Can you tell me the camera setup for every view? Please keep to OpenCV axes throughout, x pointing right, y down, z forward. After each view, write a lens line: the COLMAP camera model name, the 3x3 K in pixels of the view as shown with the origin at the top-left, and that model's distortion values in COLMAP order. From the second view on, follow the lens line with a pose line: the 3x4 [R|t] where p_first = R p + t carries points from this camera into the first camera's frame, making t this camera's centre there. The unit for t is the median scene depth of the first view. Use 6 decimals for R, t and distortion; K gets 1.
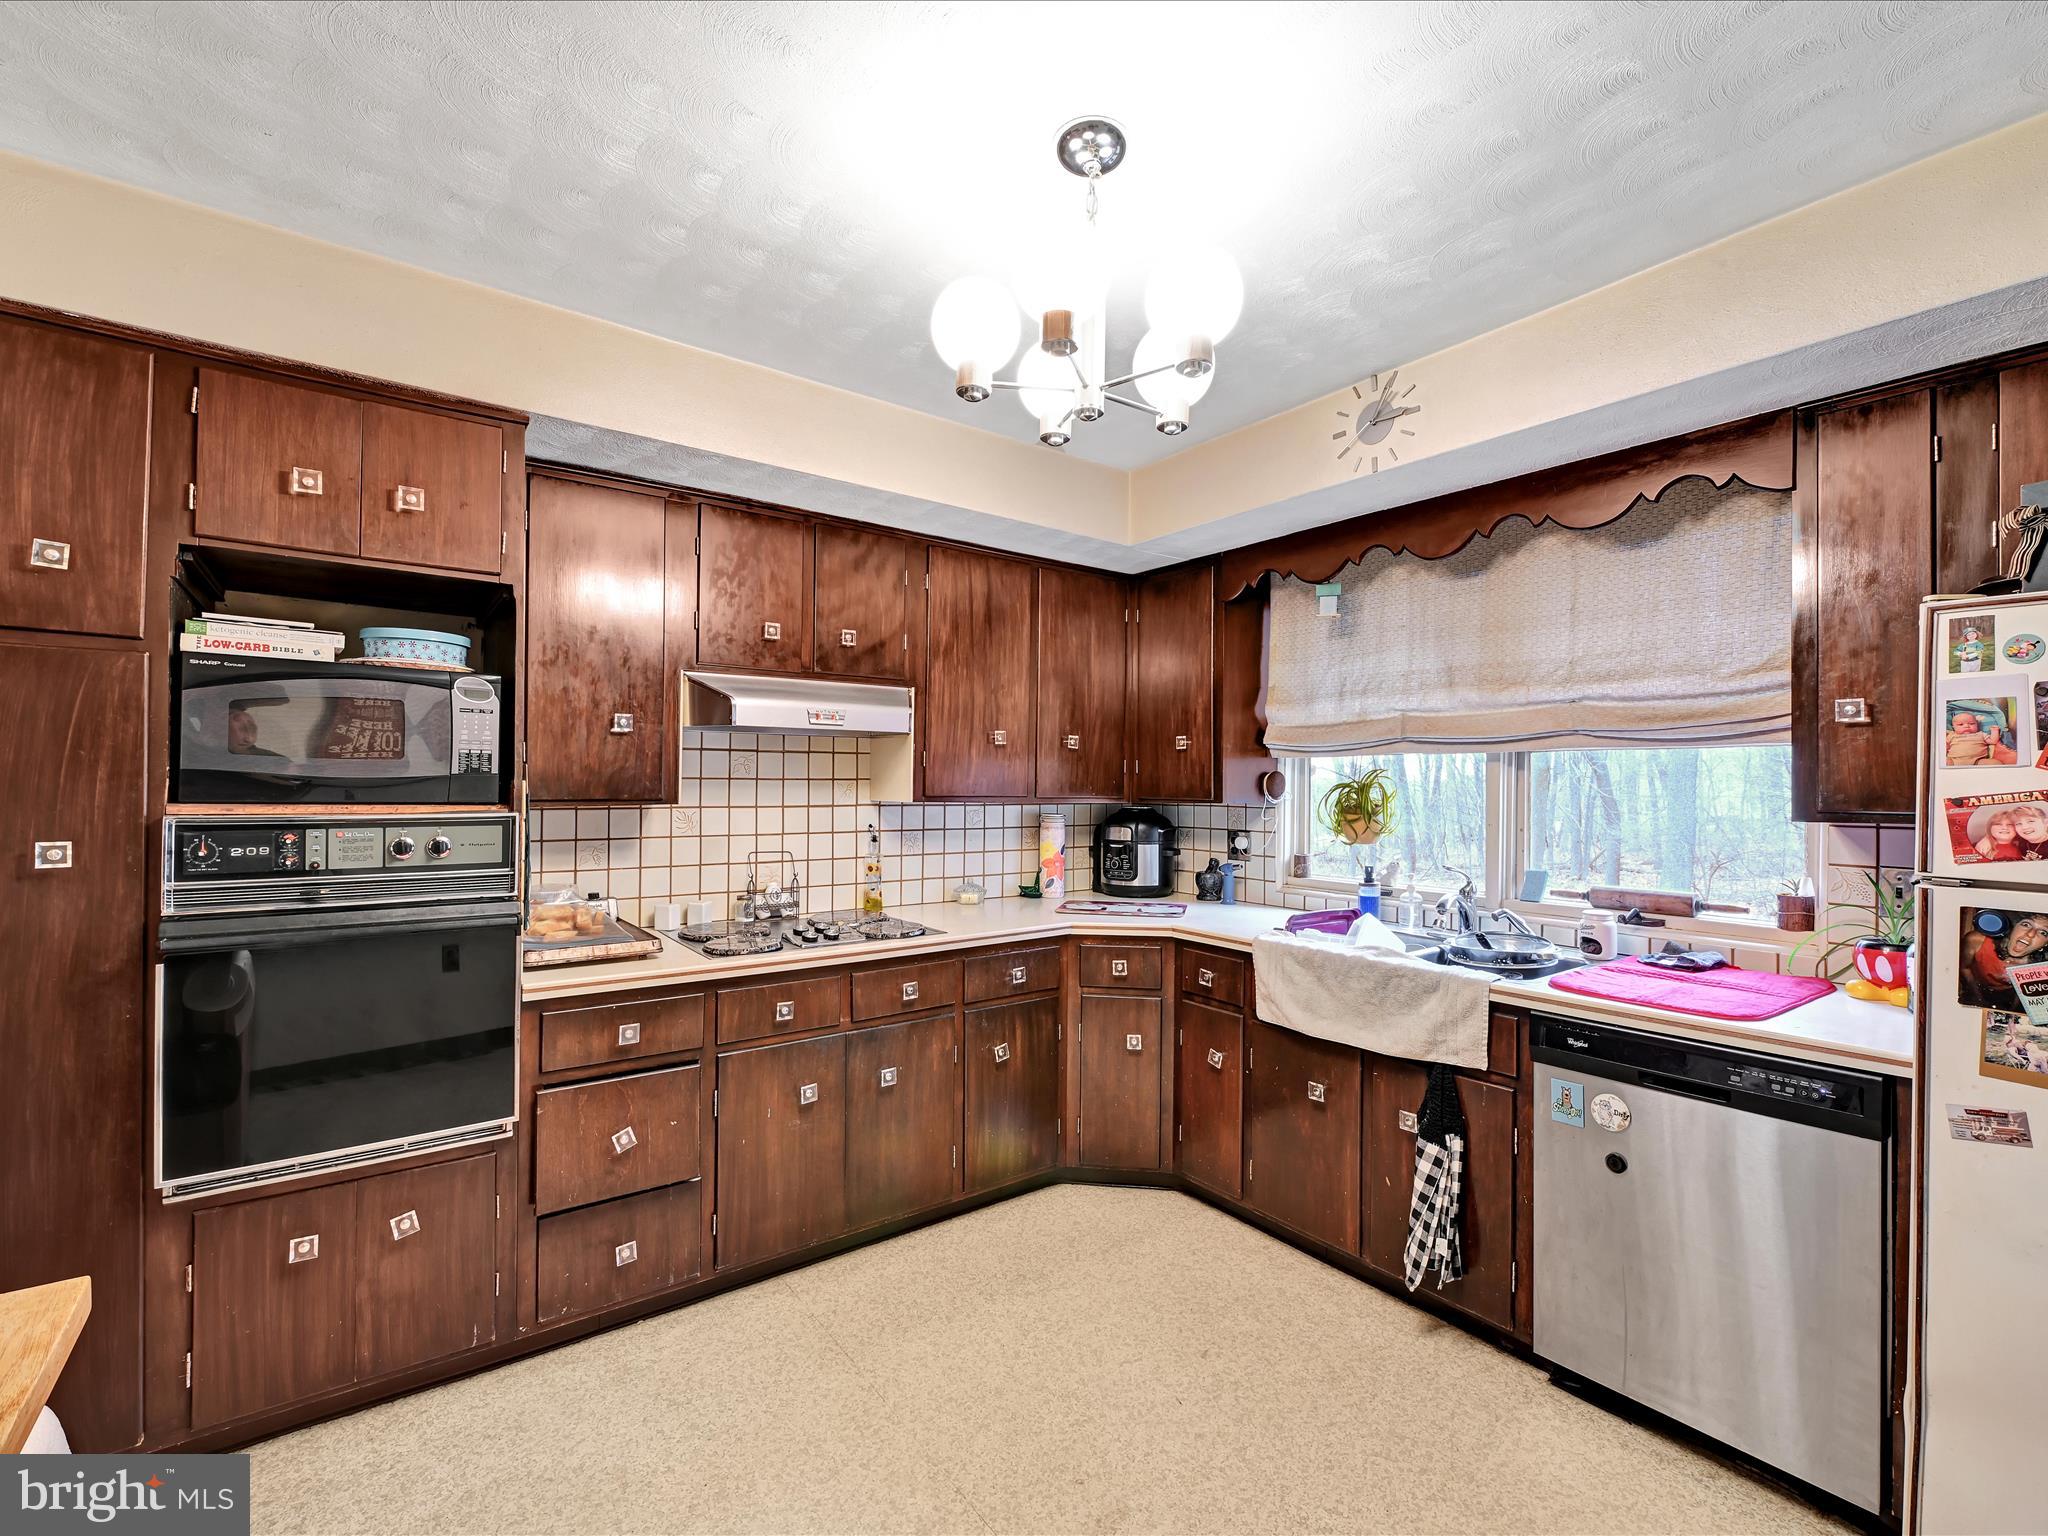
lens RADIAL K [[935.5, 0, 1012.9], [0, 935.5, 777.1], [0, 0, 1]] dist [0.000084, -0.000611]
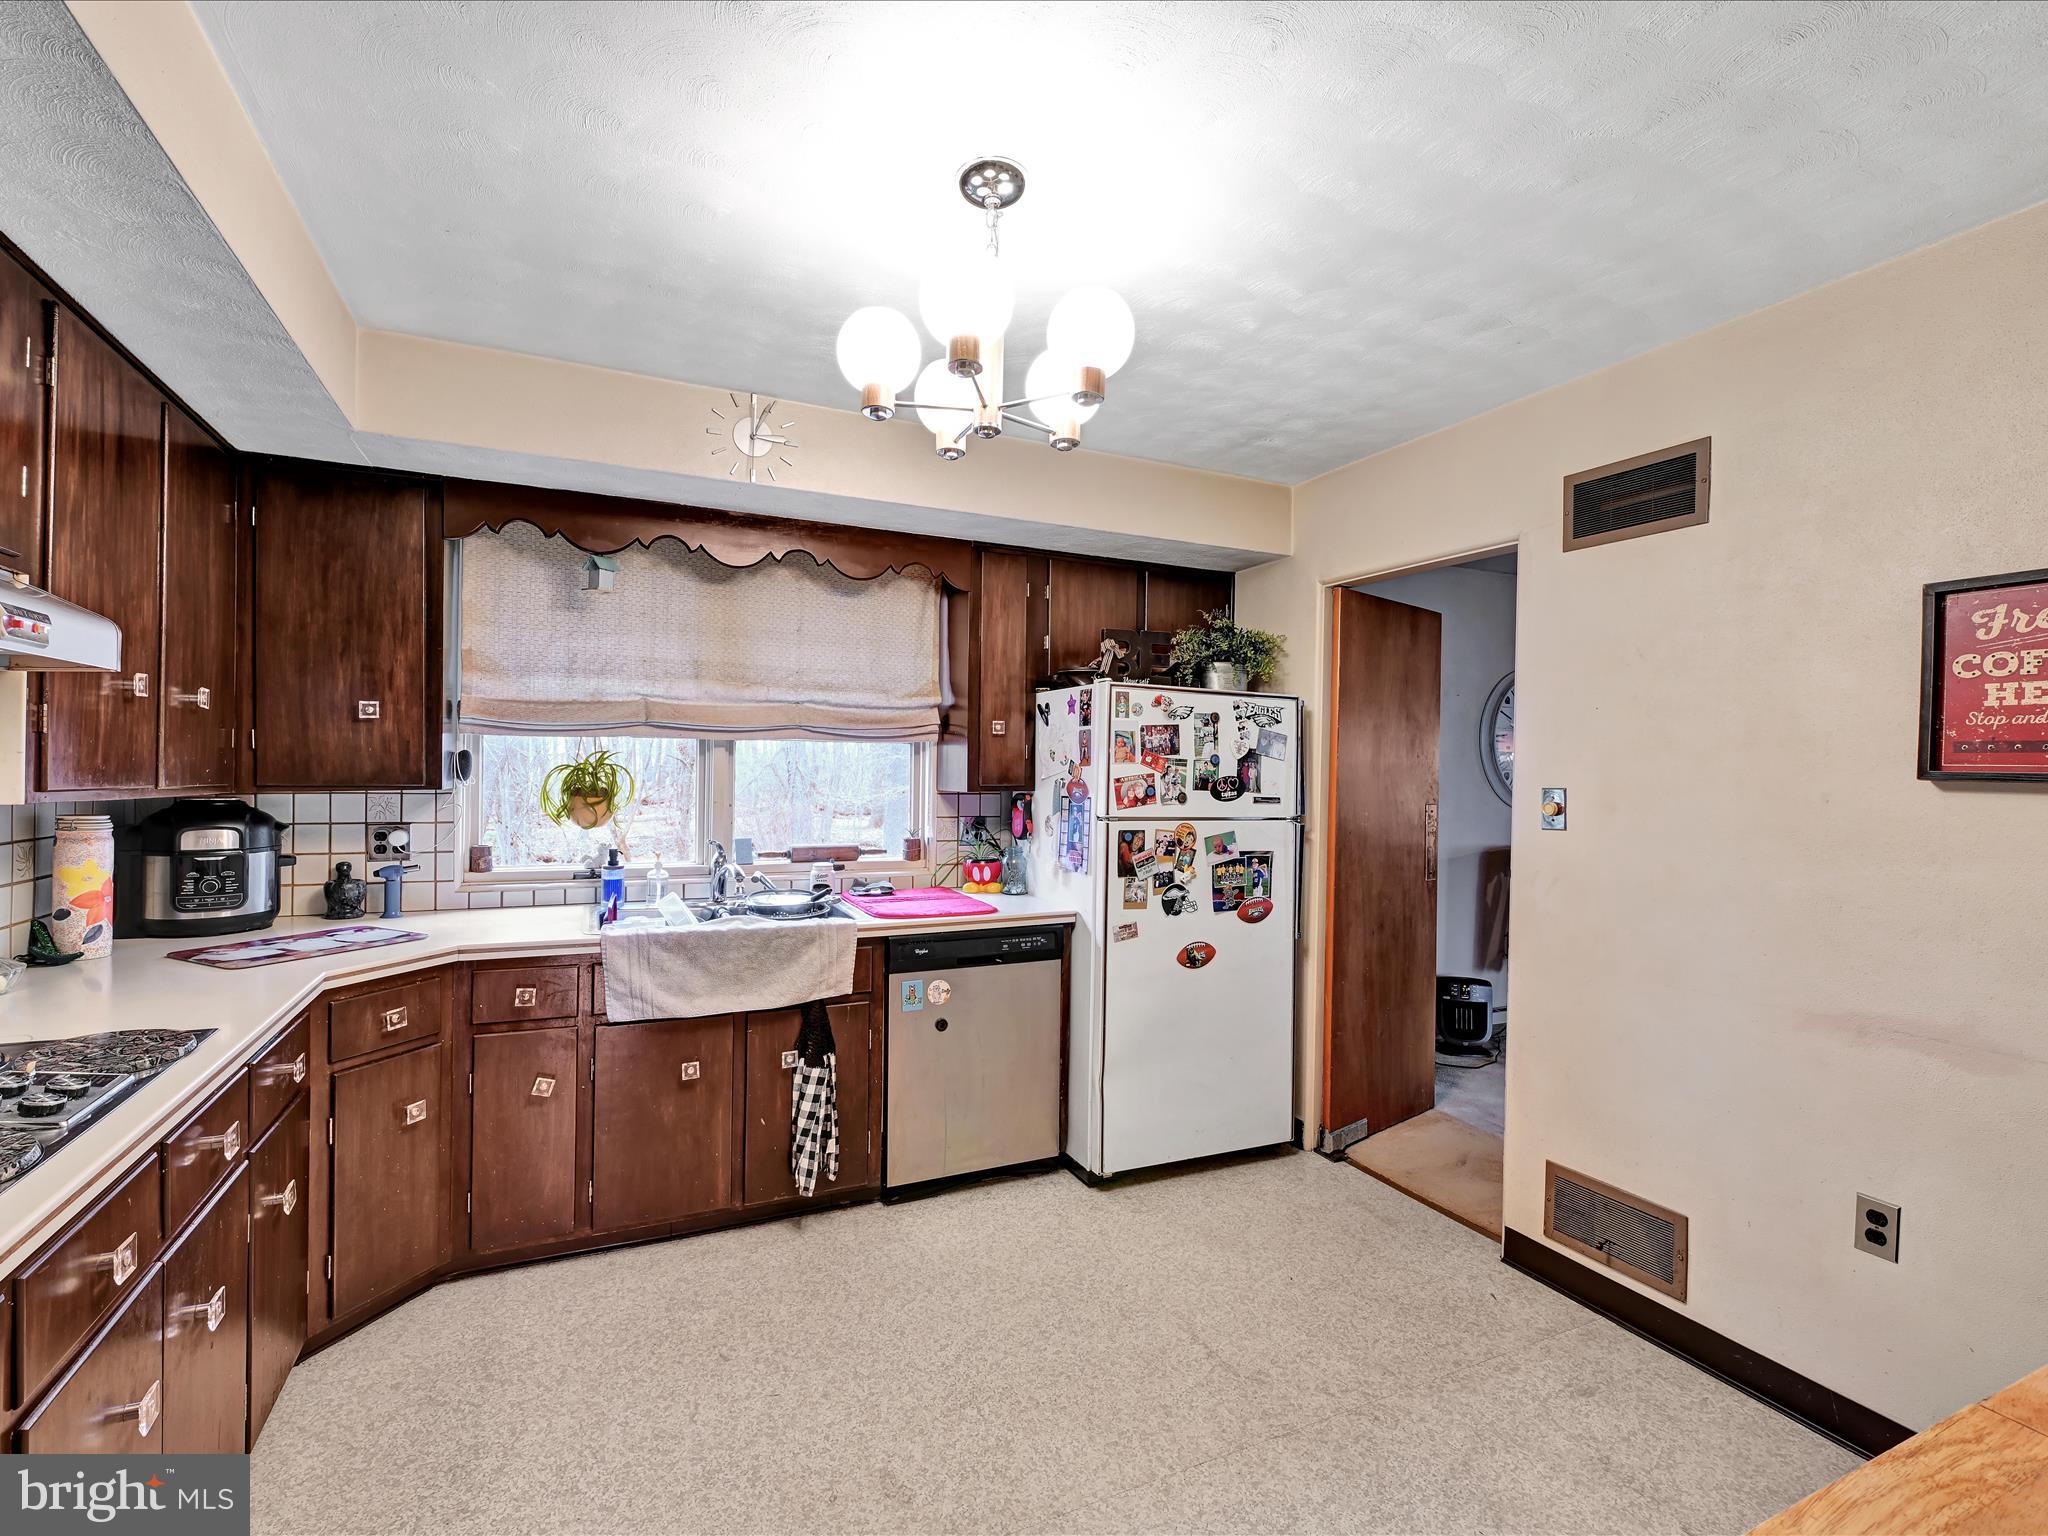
lens RADIAL K [[935.5, 0, 1008.3], [0, 935.5, 769.5], [0, 0, 1]] dist [0.000084, -0.000611]
pose [[0.195248, -0.005498, 0.980738, -0.655577], [-0.017541, 0.999805, 0.009097, -0.007033], [-0.980597, -0.018980, 0.195114, 0.509215]]
